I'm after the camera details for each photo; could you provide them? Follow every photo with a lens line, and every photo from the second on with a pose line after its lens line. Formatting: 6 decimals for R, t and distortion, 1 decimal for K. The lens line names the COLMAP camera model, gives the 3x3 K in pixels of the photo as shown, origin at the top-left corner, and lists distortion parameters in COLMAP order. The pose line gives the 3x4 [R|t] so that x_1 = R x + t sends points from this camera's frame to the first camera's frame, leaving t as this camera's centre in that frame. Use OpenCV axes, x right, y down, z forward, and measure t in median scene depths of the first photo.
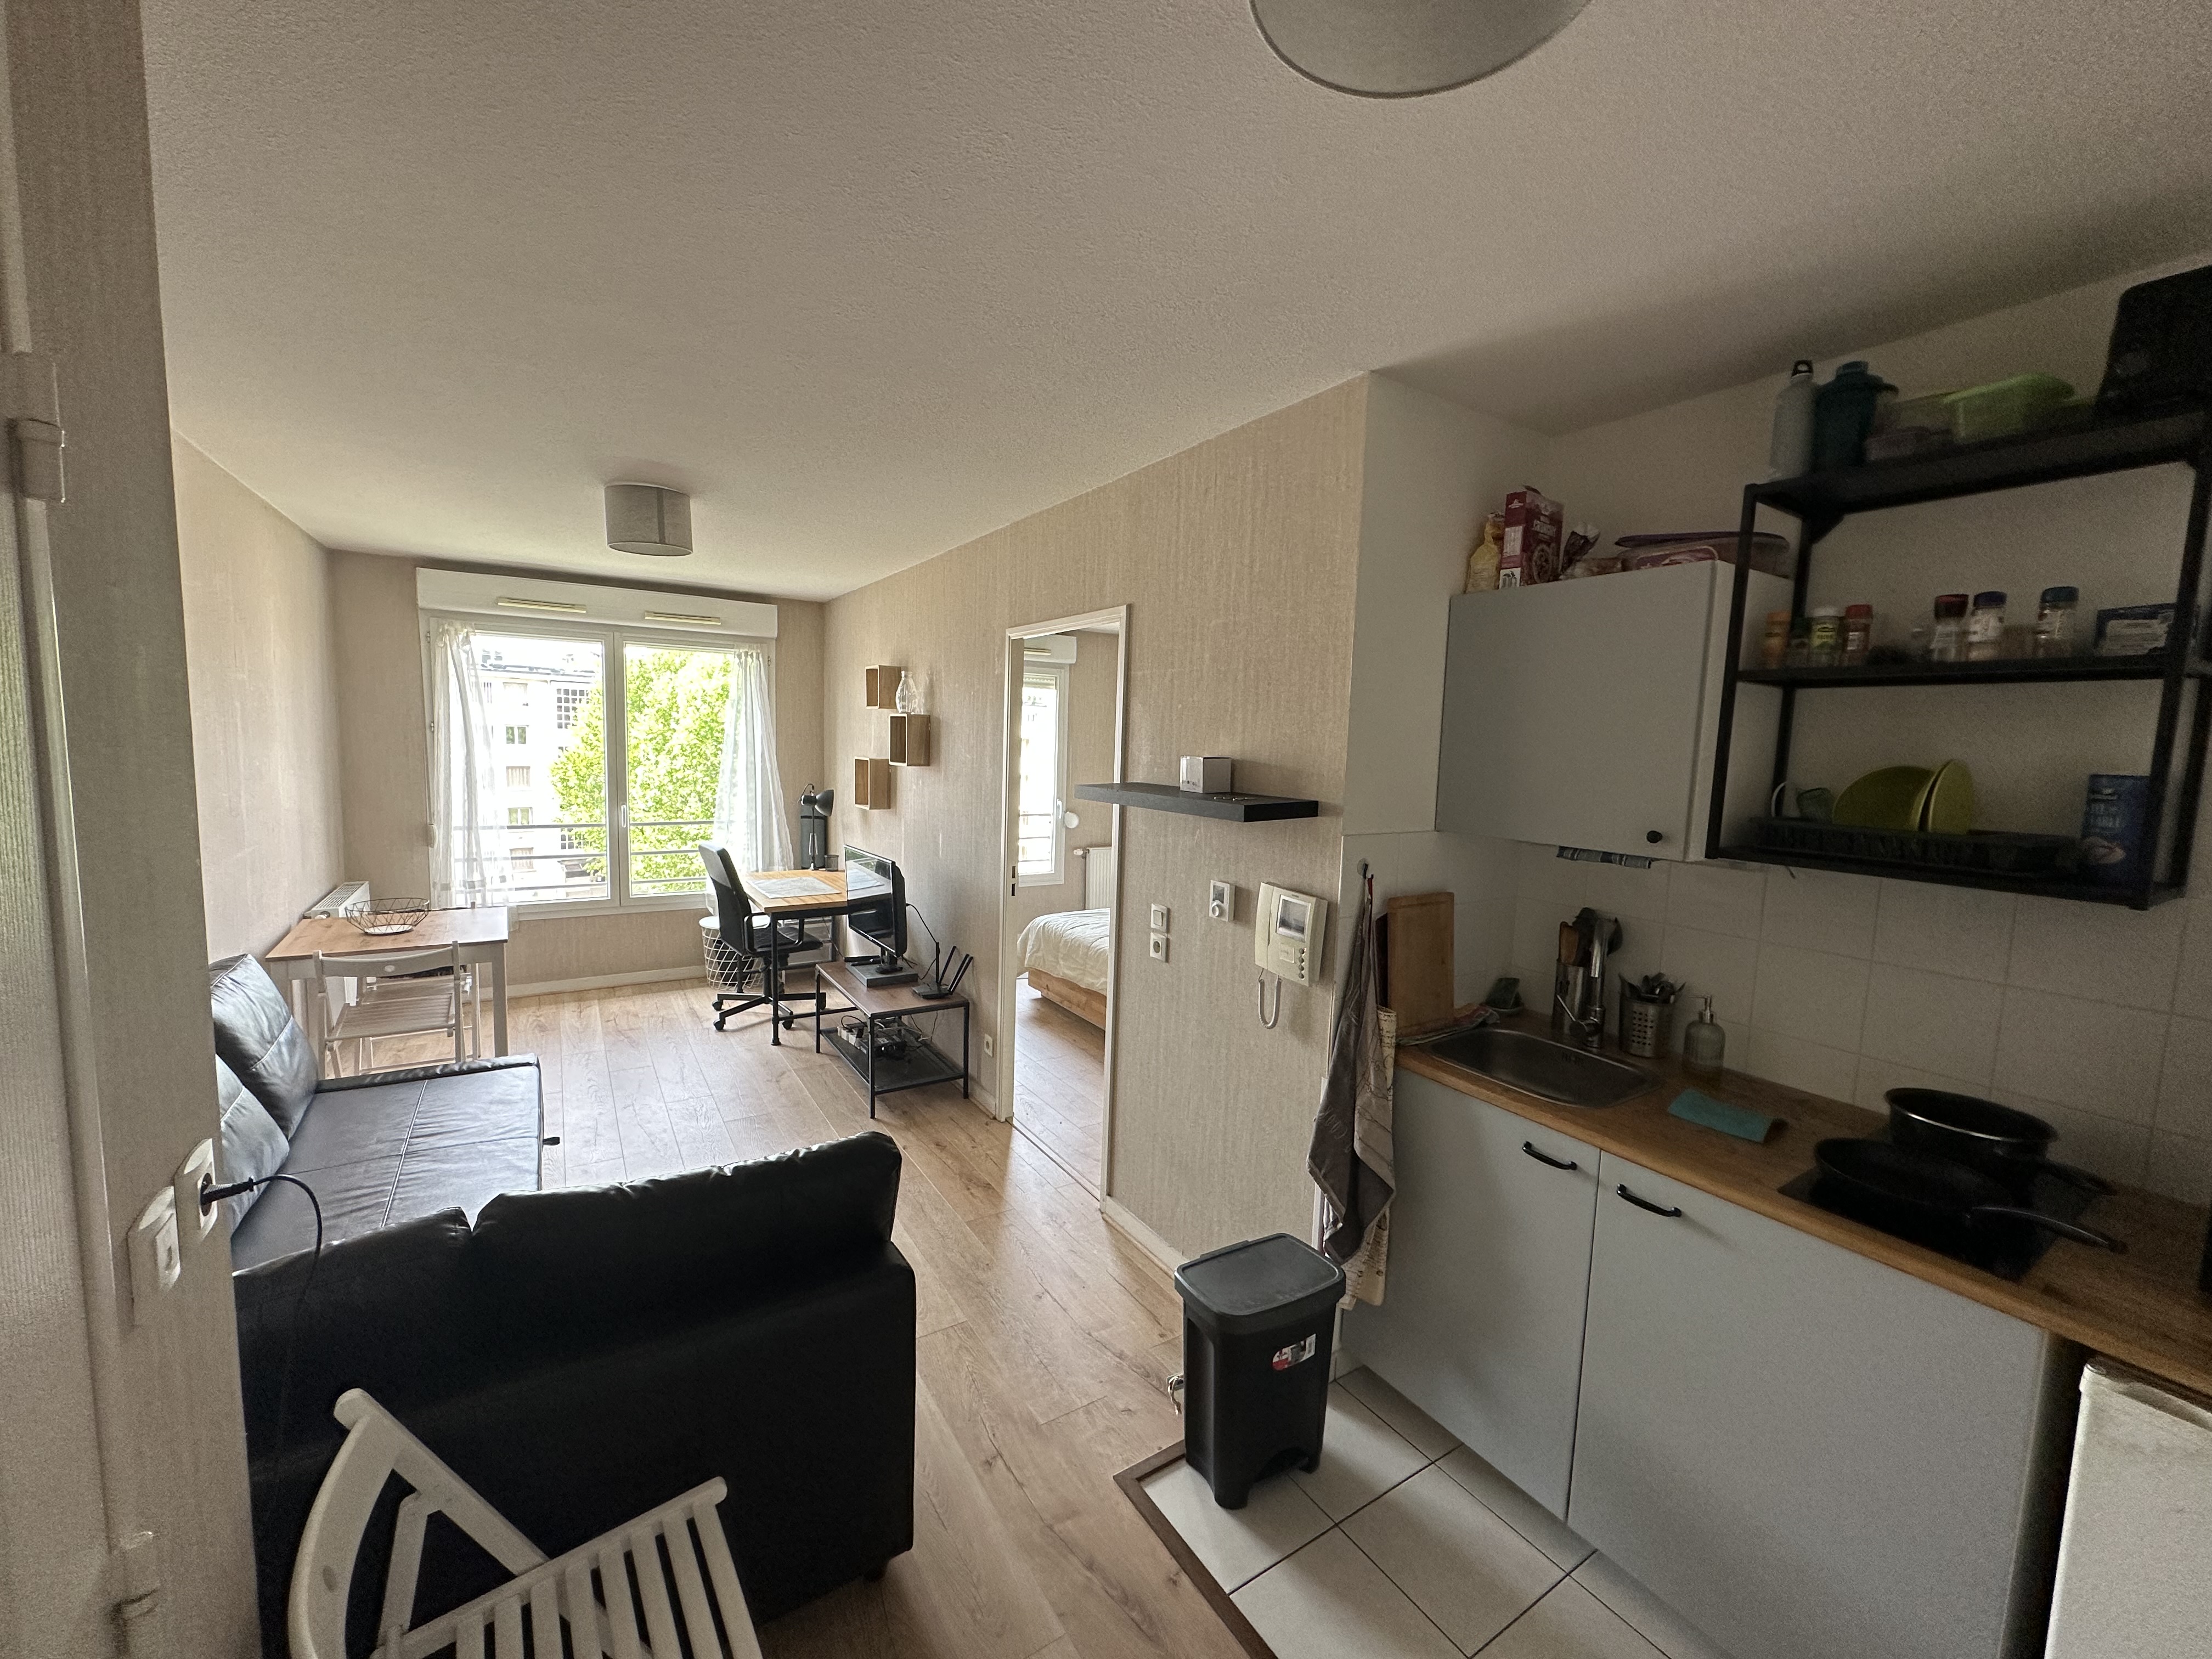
lens RADIAL K [[884.4, 0, 1110.7], [0, 884.4, 827.8], [0, 0, 1]] dist [-0.001854, 0.000073]
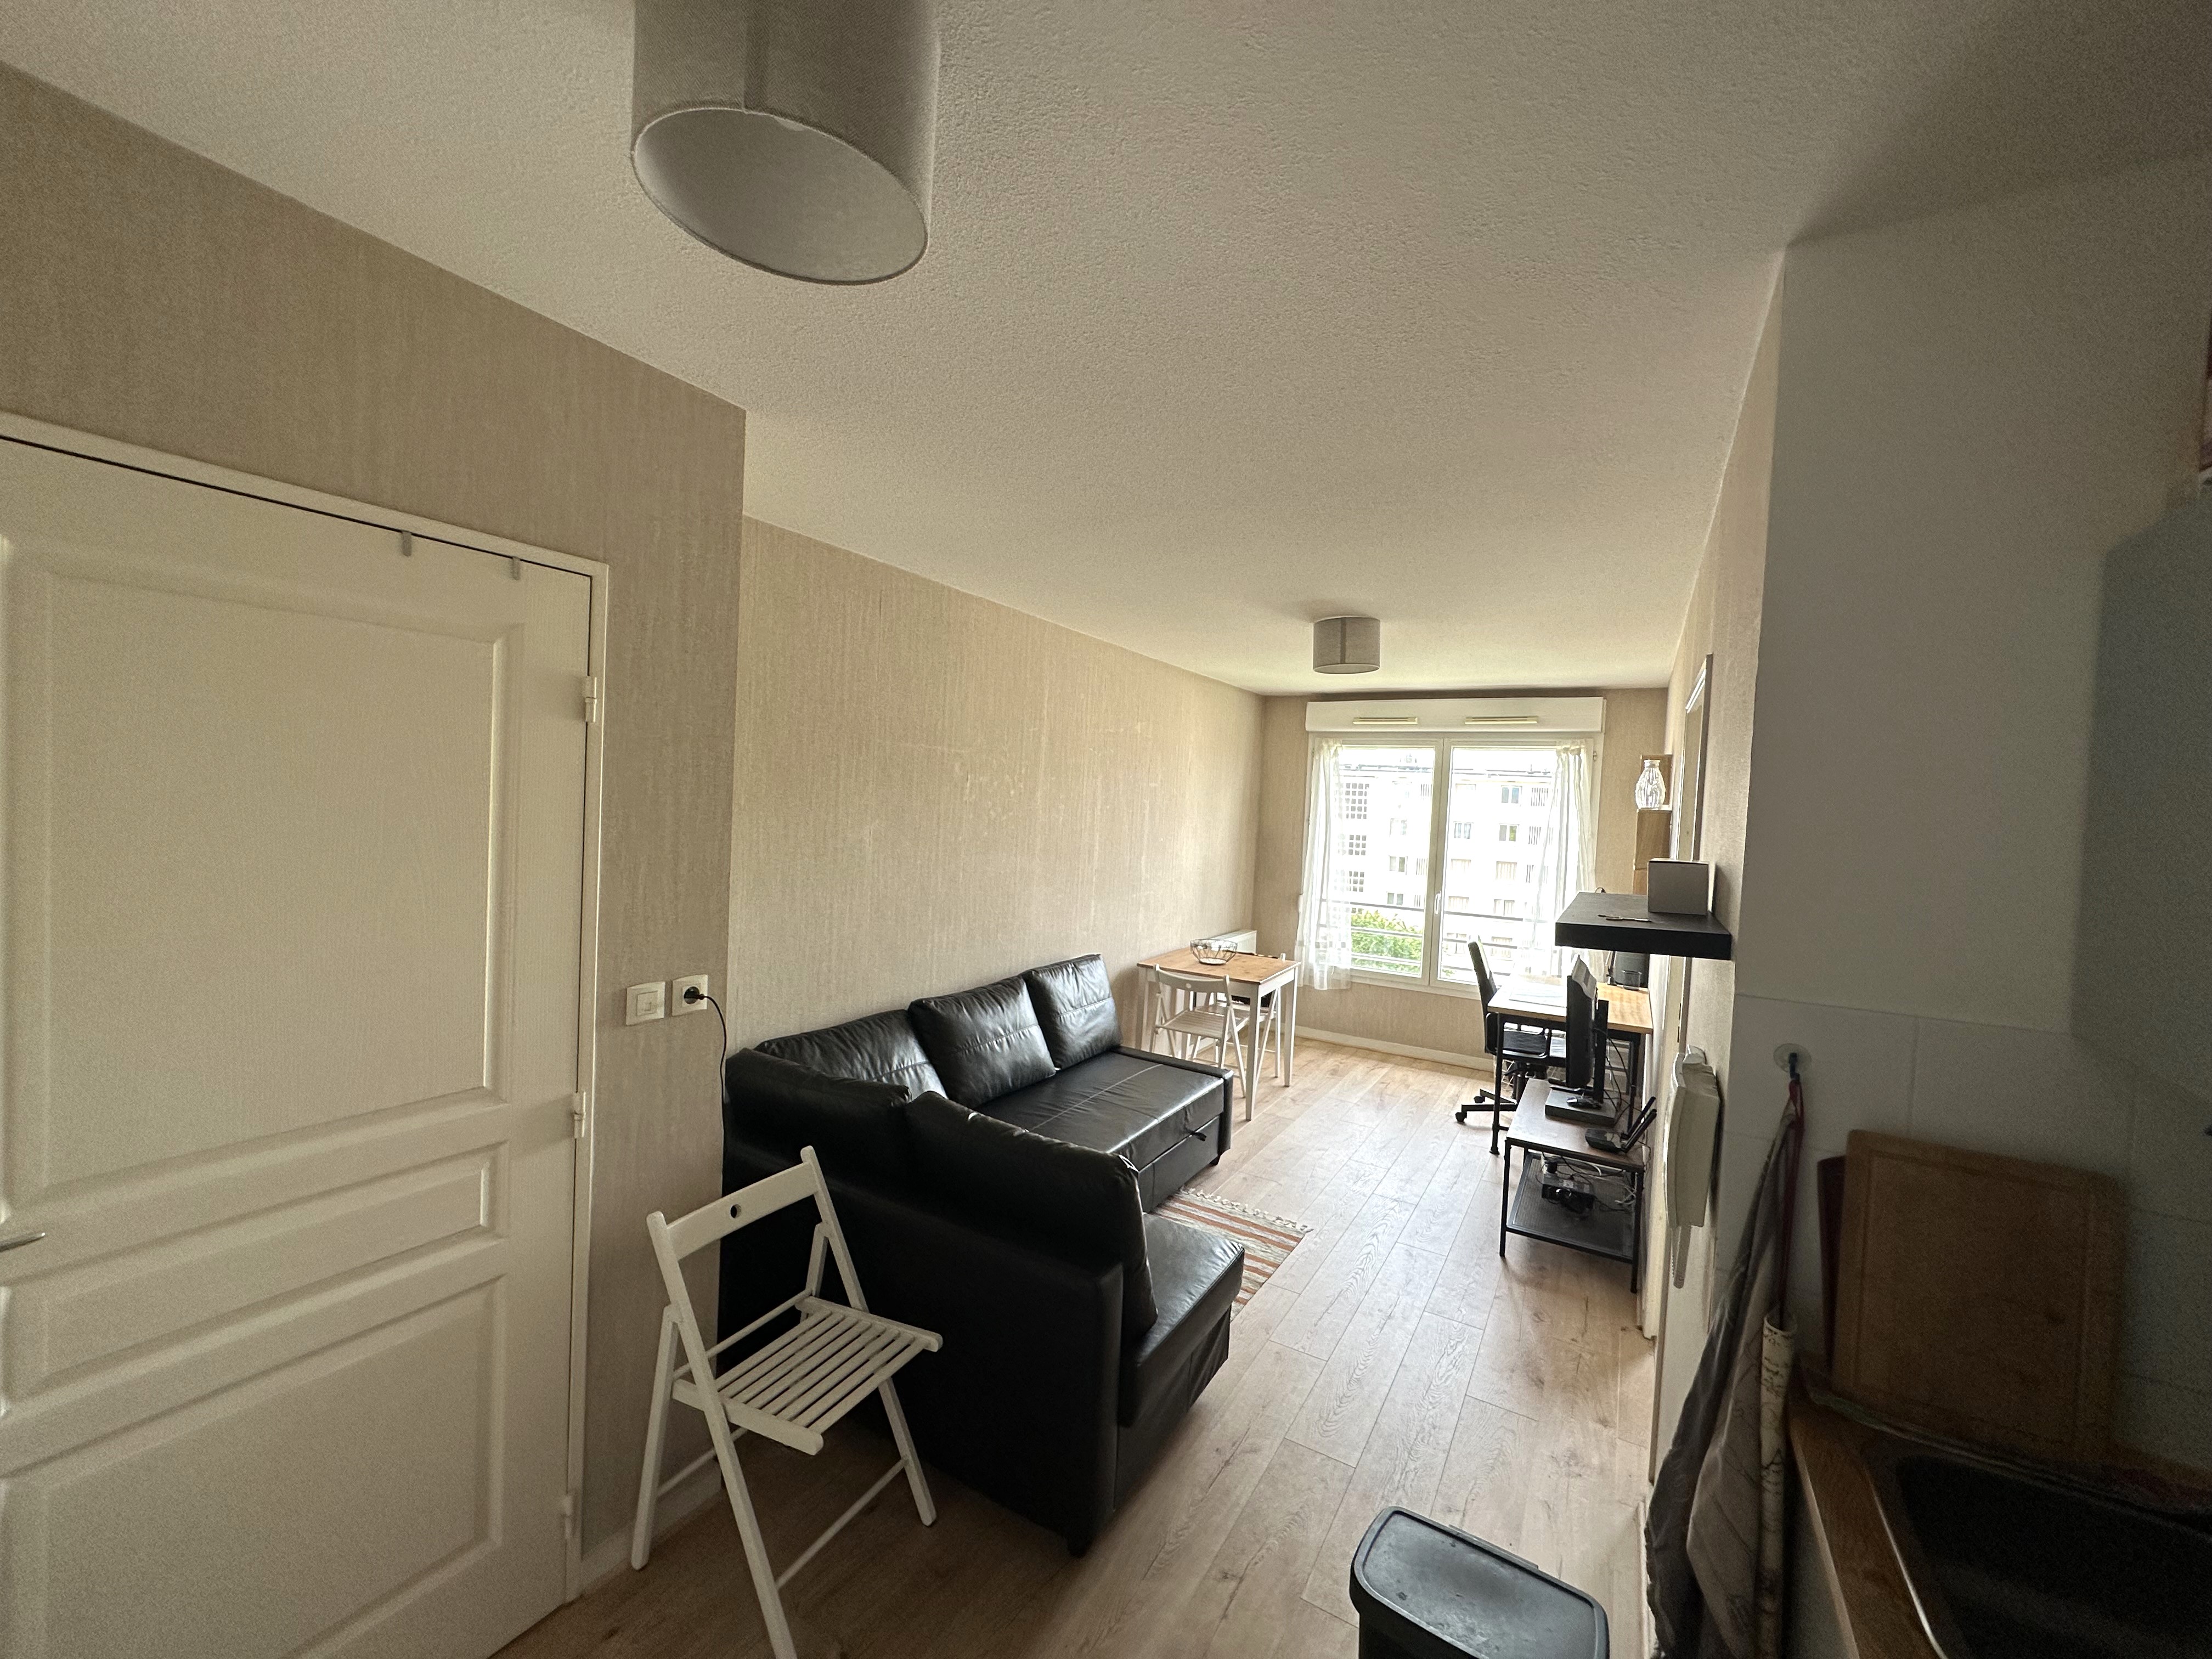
lens RADIAL K [[884.4, 0, 1099.8], [0, 884.4, 827.2], [0, 0, 1]] dist [-0.001854, 0.000073]
pose [[0.442848, 0.017544, -0.896425, 0.275518], [-0.123078, 0.991533, -0.041397, -0.011722], [0.888109, 0.128663, 0.441257, 0.151328]]
